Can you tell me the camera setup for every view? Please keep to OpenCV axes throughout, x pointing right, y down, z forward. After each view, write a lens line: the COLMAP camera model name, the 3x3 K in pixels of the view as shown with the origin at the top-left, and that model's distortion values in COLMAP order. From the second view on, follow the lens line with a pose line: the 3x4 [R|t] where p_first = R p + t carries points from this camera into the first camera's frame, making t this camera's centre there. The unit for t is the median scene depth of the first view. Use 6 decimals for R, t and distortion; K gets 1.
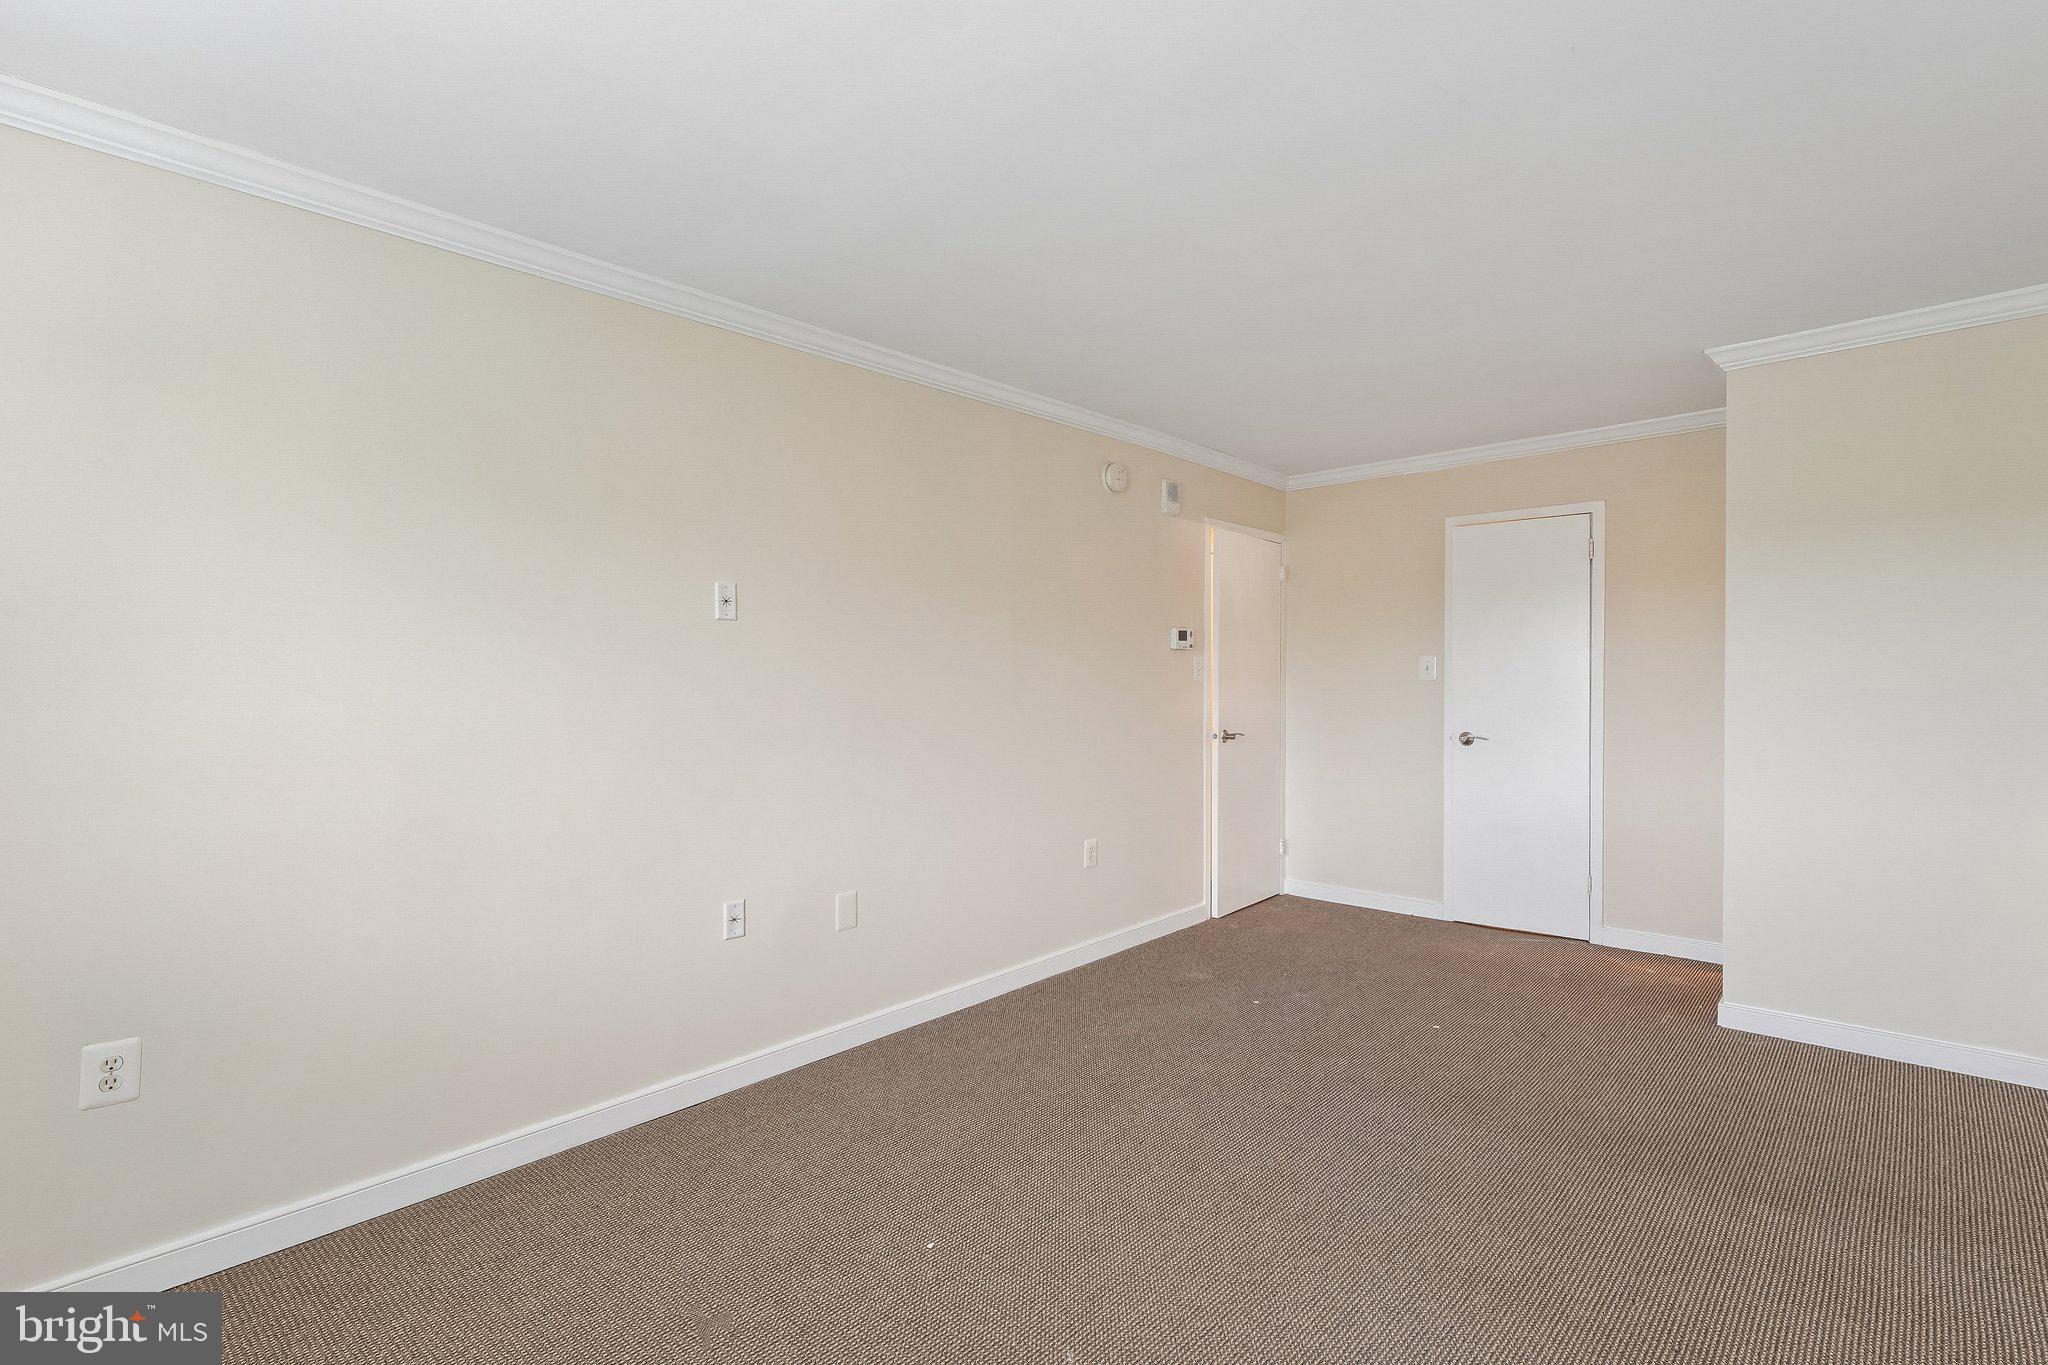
lens RADIAL K [[978.1, 0, 1016.2], [0, 978.1, 701.6], [0, 0, 1]] dist [0.010497, -0.000064]
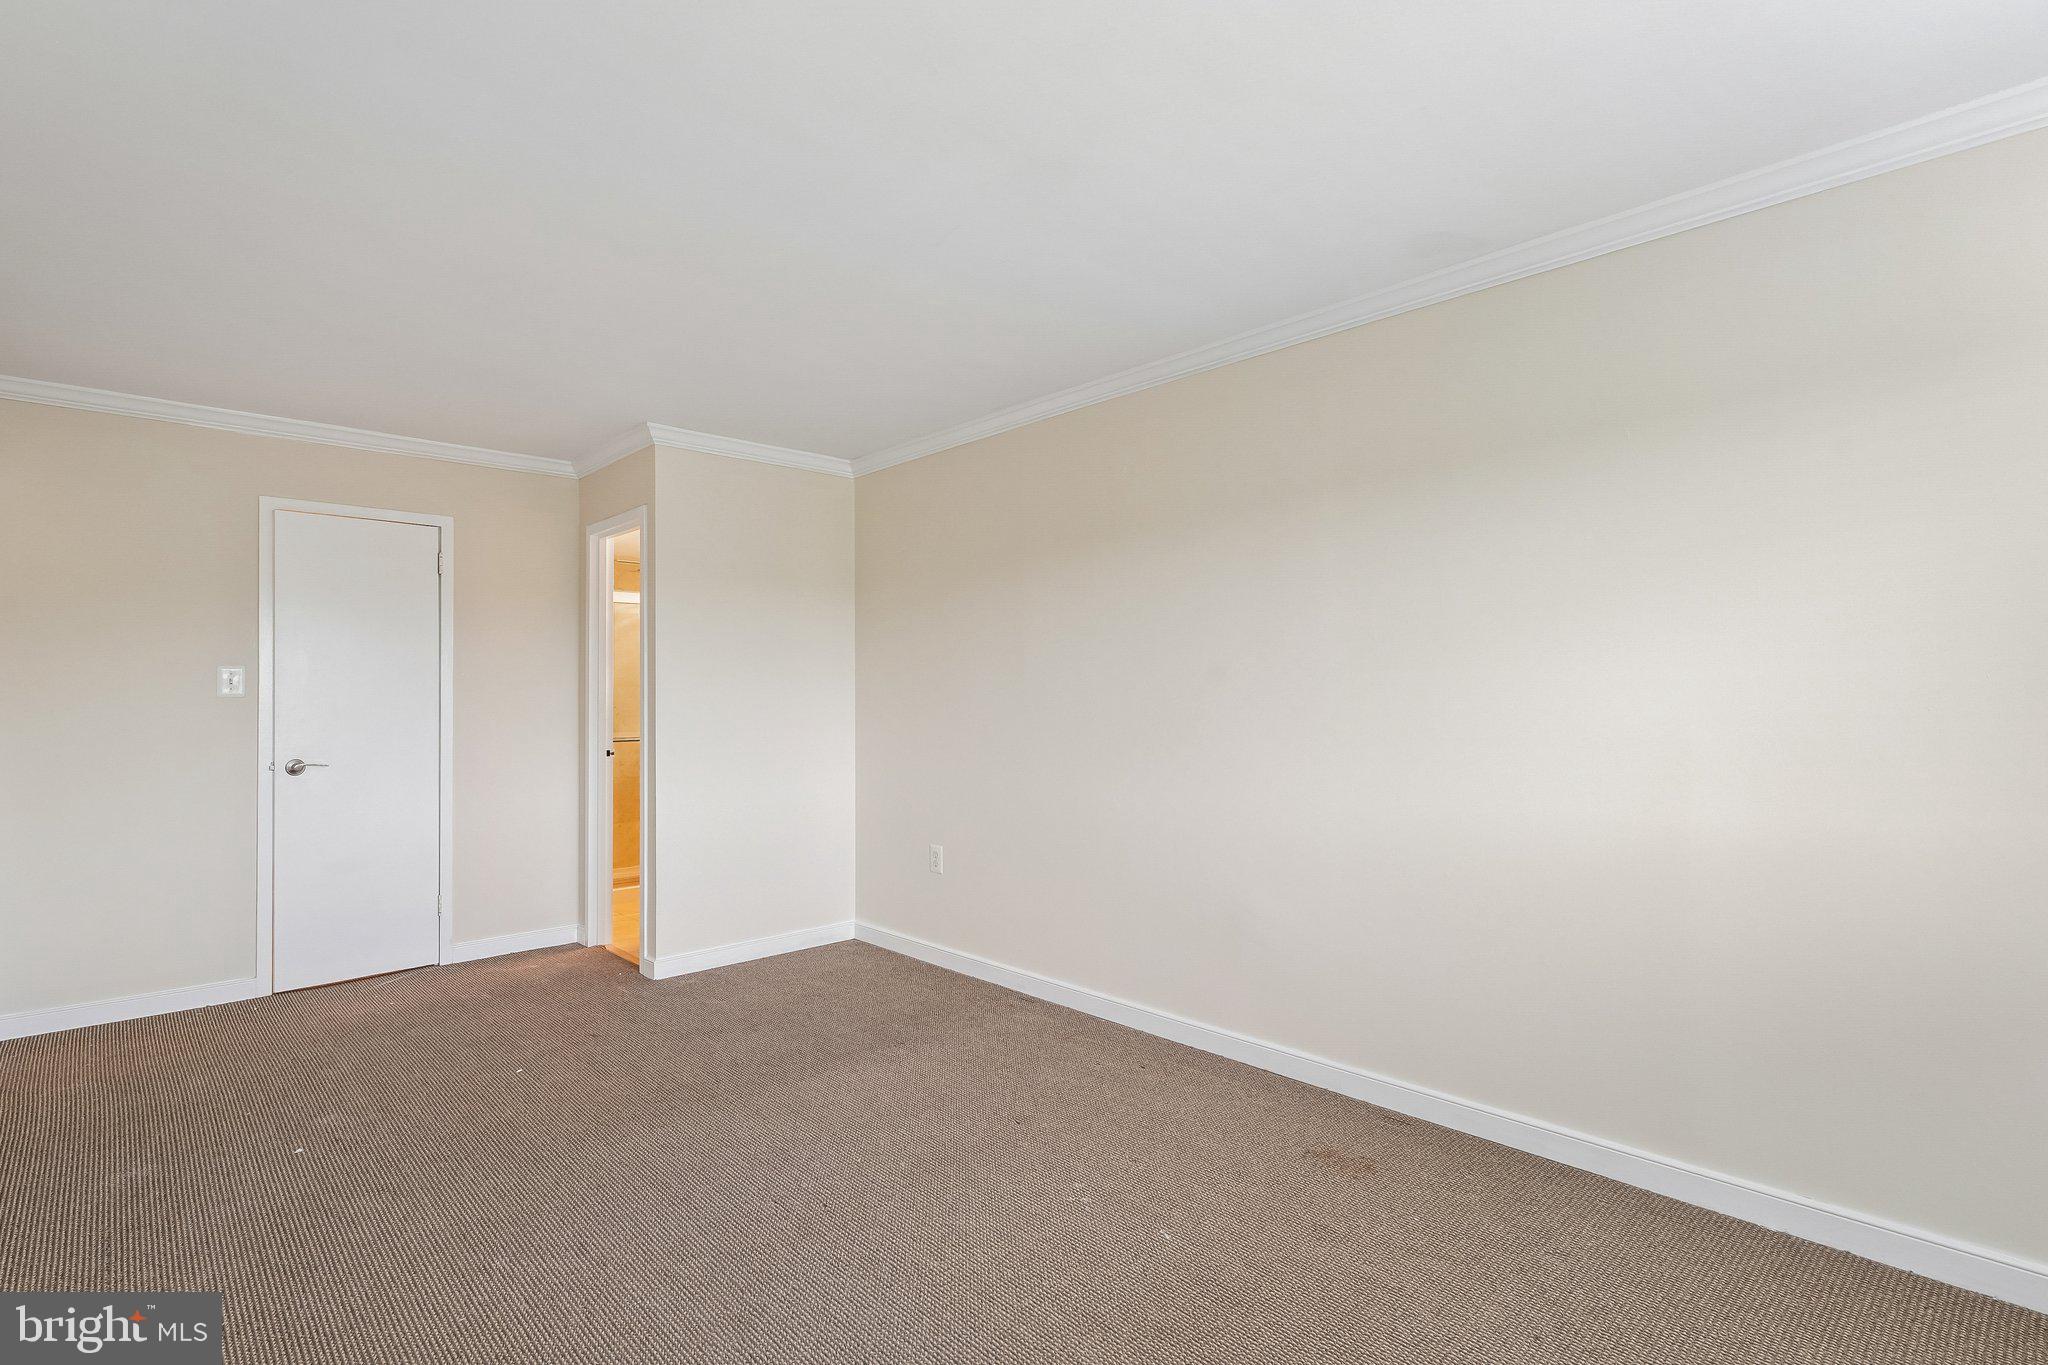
lens RADIAL K [[978.1, 0, 1016.2], [0, 978.1, 701.6], [0, 0, 1]] dist [0.010497, -0.000064]
pose [[0.072154, -0.003450, 0.997388, -0.390268], [0.026326, 0.999652, 0.001554, -0.003584], [-0.997046, 0.026145, 0.072220, 0.391453]]
